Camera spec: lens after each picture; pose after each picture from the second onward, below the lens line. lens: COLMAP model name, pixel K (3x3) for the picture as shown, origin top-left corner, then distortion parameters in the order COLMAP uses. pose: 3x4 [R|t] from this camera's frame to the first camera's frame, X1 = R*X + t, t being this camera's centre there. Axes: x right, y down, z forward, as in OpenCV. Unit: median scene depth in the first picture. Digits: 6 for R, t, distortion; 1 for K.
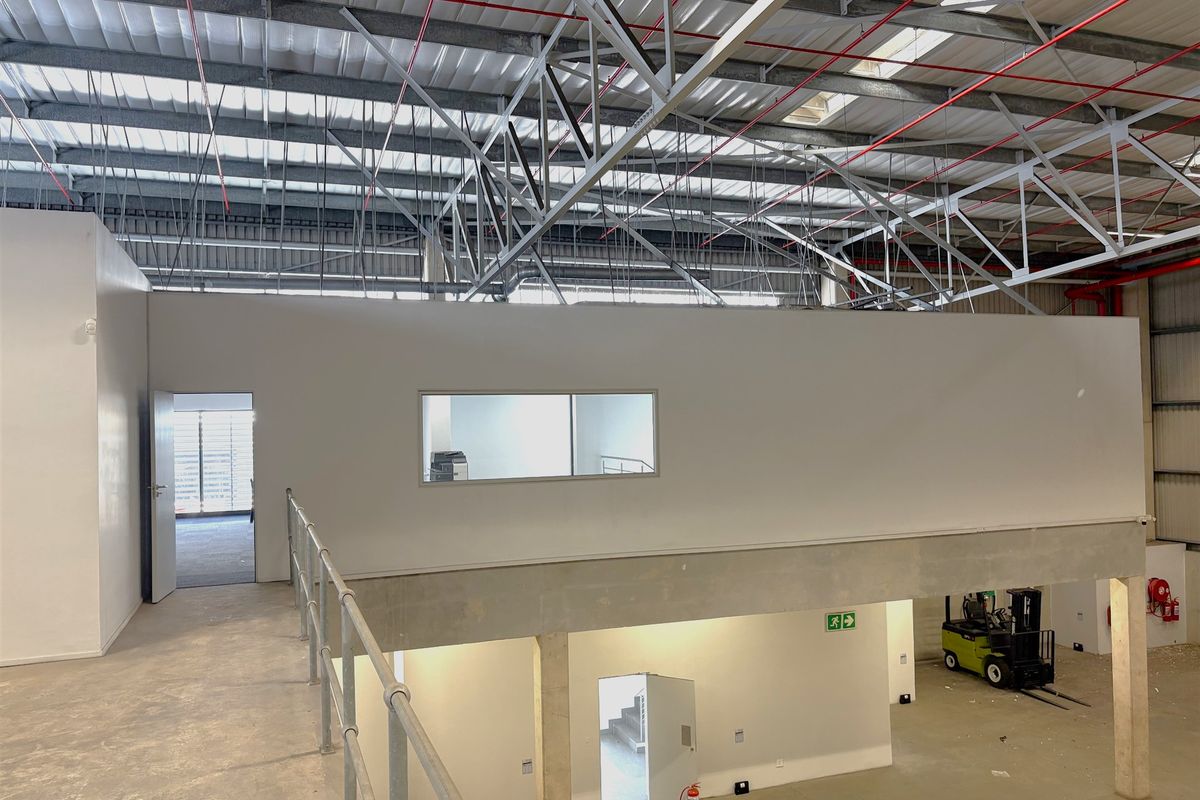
lens RADIAL K [[912.6, 0, 600.0], [0, 912.6, 400.0], [0, 0, 1]] dist [-0.004119, -0.003319]
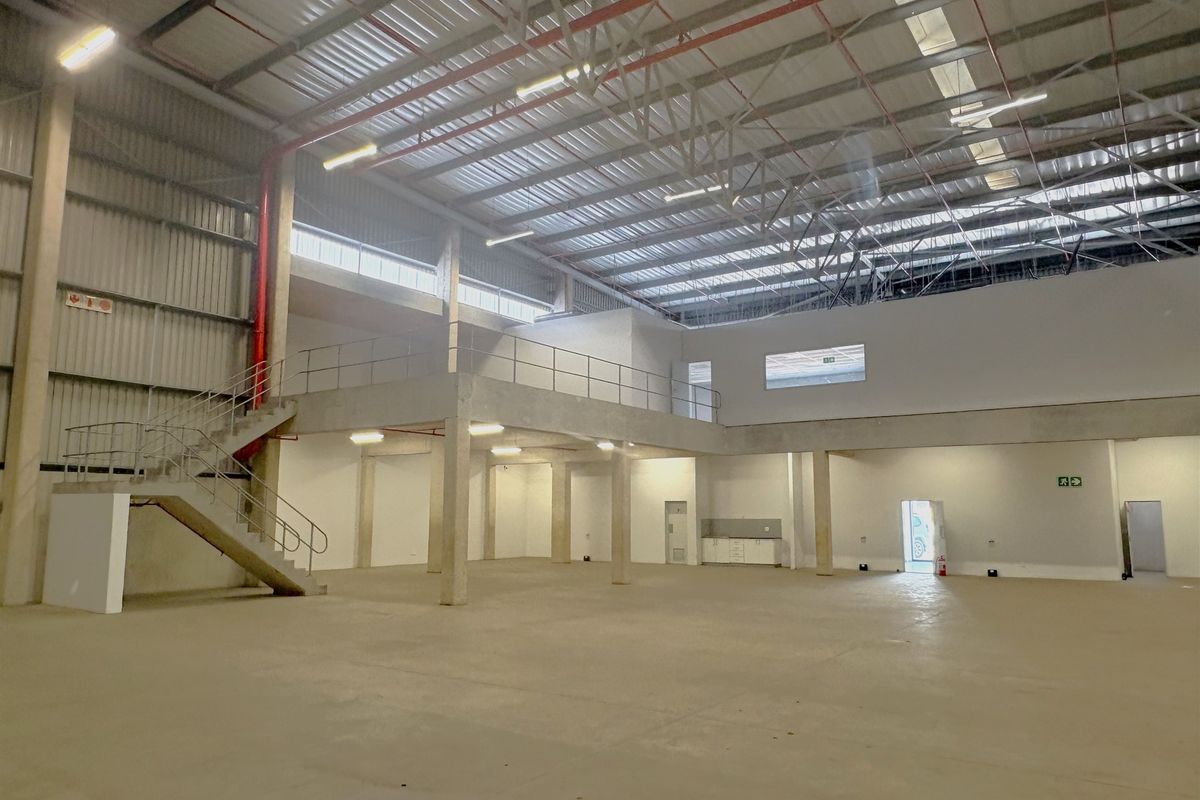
lens RADIAL K [[805.1, 0, 600.0], [0, 805.1, 400.0], [0, 0, 1]] dist [0.005449, 0.000955]
pose [[0.575303, -0.092193, -0.812728, 0.957923], [0.003101, 0.993866, -0.110546, 0.258571], [0.817935, 0.061077, 0.572060, -0.472267]]
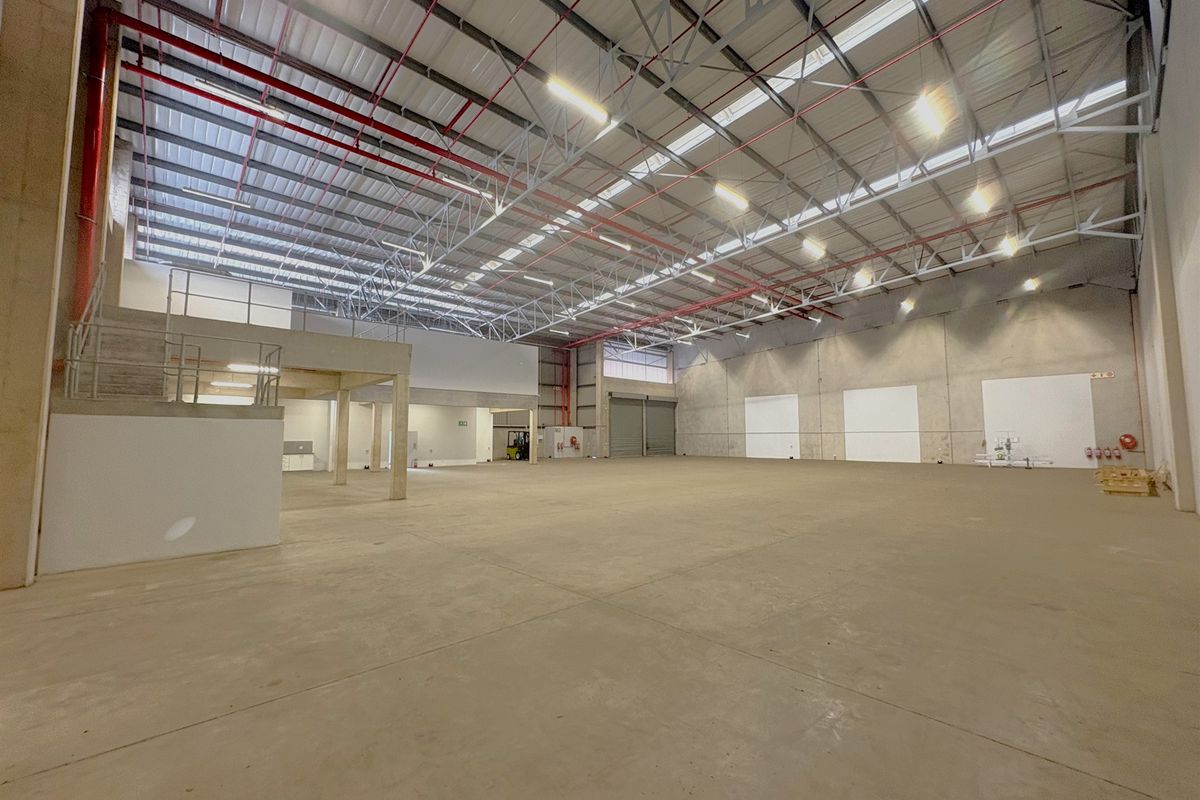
lens RADIAL K [[475.9, 0, 600.0], [0, 475.9, 400.0], [0, 0, 1]] dist [-0.001207, -0.000030]
pose [[0.922788, 0.049566, 0.382106, 0.038171], [-0.025309, 0.997347, -0.068252, 0.269193], [-0.384475, 0.053311, 0.921595, -0.995472]]
